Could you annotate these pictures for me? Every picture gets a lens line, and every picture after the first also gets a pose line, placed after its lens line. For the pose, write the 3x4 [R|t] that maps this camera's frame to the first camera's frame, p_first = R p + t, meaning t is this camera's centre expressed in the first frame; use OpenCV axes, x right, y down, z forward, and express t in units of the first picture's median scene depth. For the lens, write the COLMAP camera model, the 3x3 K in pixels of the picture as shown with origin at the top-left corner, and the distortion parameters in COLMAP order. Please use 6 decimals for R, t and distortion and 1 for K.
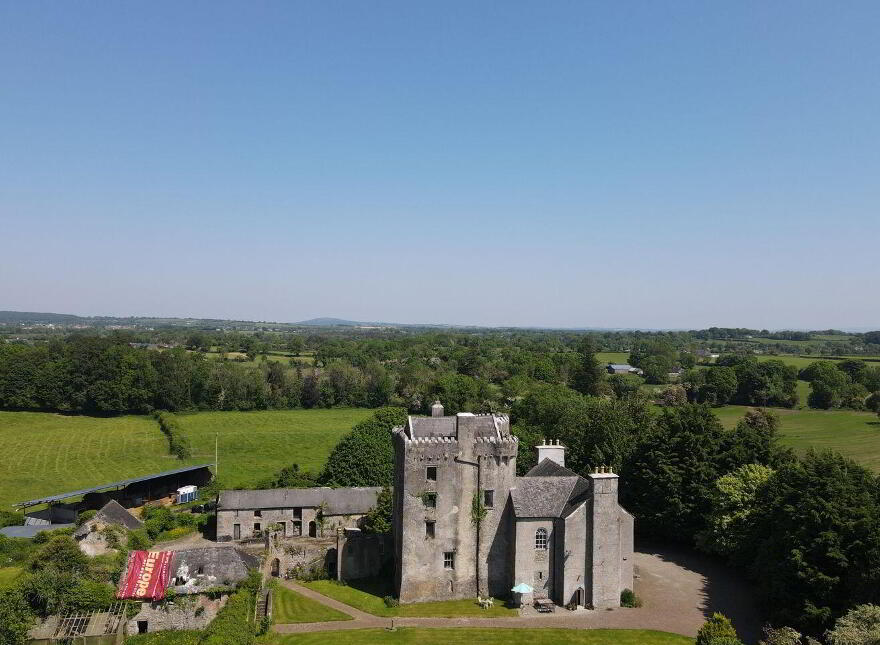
lens RADIAL K [[707.9, 0, 439.3], [0, 707.9, 335.3], [0, 0, 1]] dist [-0.002749, 0.050697]
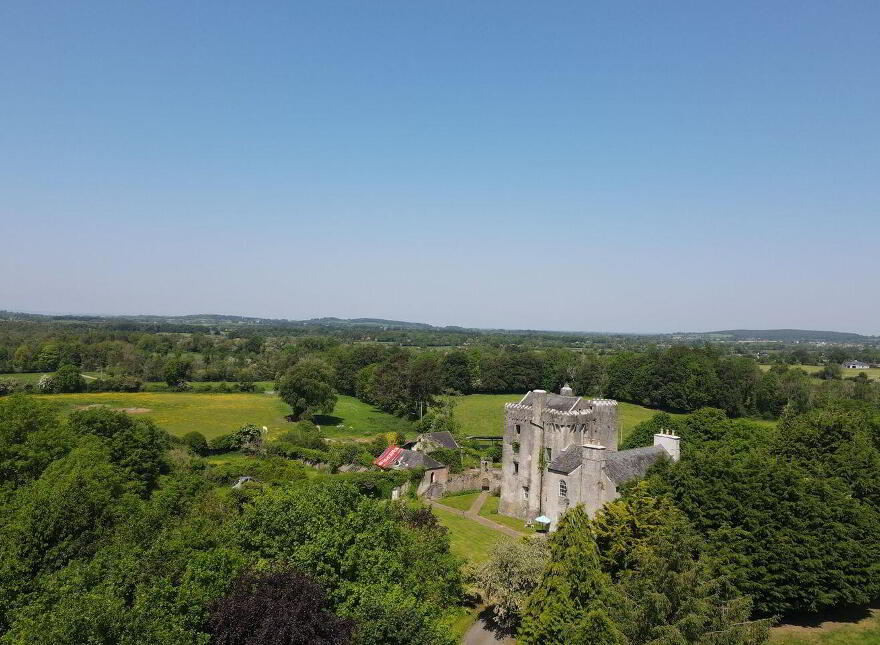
lens RADIAL K [[707.9, 0, 439.3], [0, 707.9, 335.3], [0, 0, 1]] dist [-0.002749, 0.050697]
pose [[0.525013, 0.011460, -0.851017, 1.124922], [-0.033895, 0.999398, -0.007452, 0.019686], [0.850419, 0.032758, 0.525086, 0.100466]]
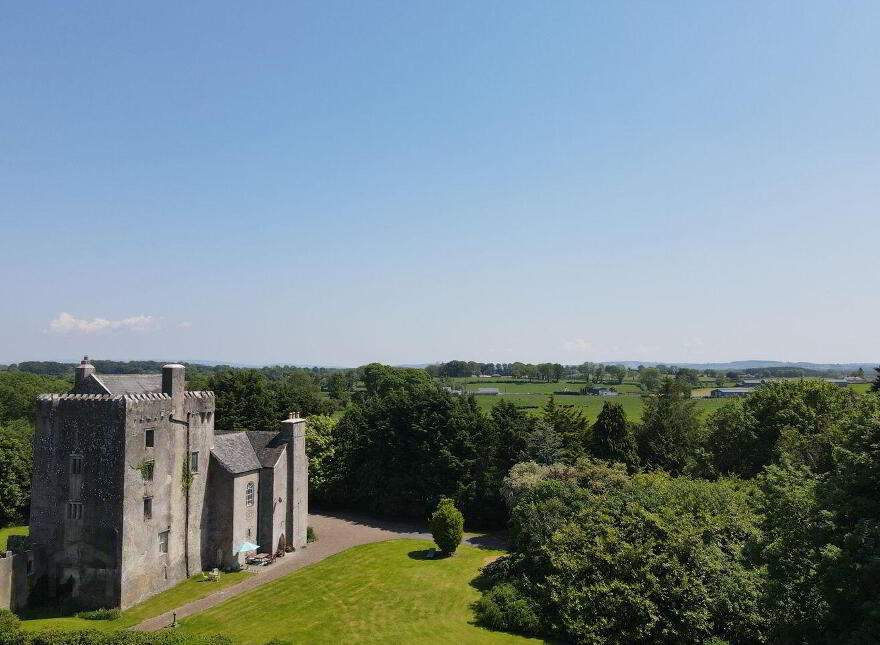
lens RADIAL K [[707.9, 0, 439.3], [0, 707.9, 335.3], [0, 0, 1]] dist [-0.002749, 0.050697]
pose [[0.449628, 0.024412, 0.892882, -0.586773], [0.015856, 0.999251, -0.035305, 0.111034], [-0.893075, 0.030032, 0.448904, 0.334104]]
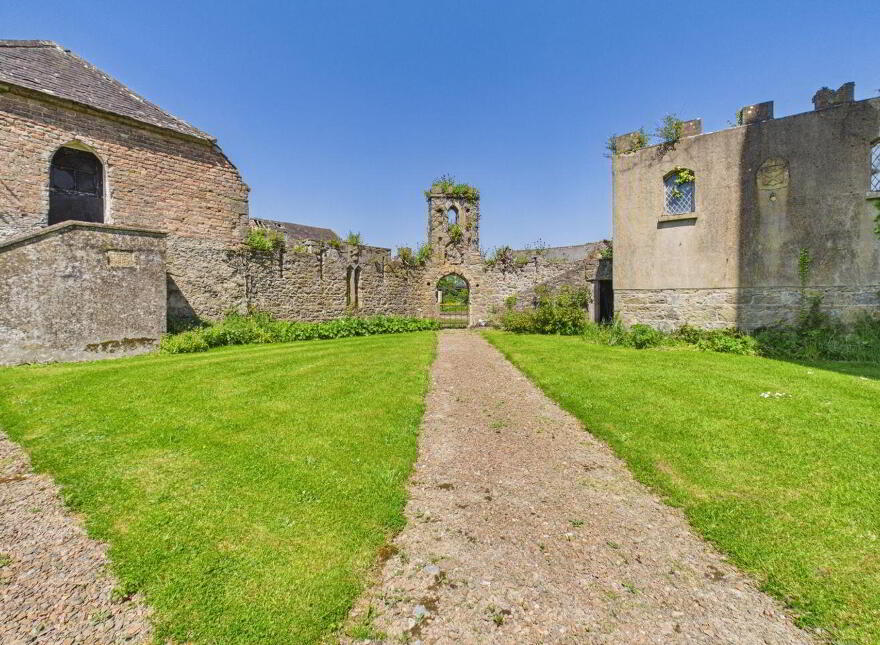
lens RADIAL K [[394.7, 0, 440.8], [0, 394.7, 295.6], [0, 0, 1]] dist [0.000004, 0.000122]
pose [[0.676779, -0.022078, -0.735855, -0.094201], [0.010723, 0.999740, -0.020133, 0.362329], [0.736108, 0.005735, 0.676840, 0.937779]]
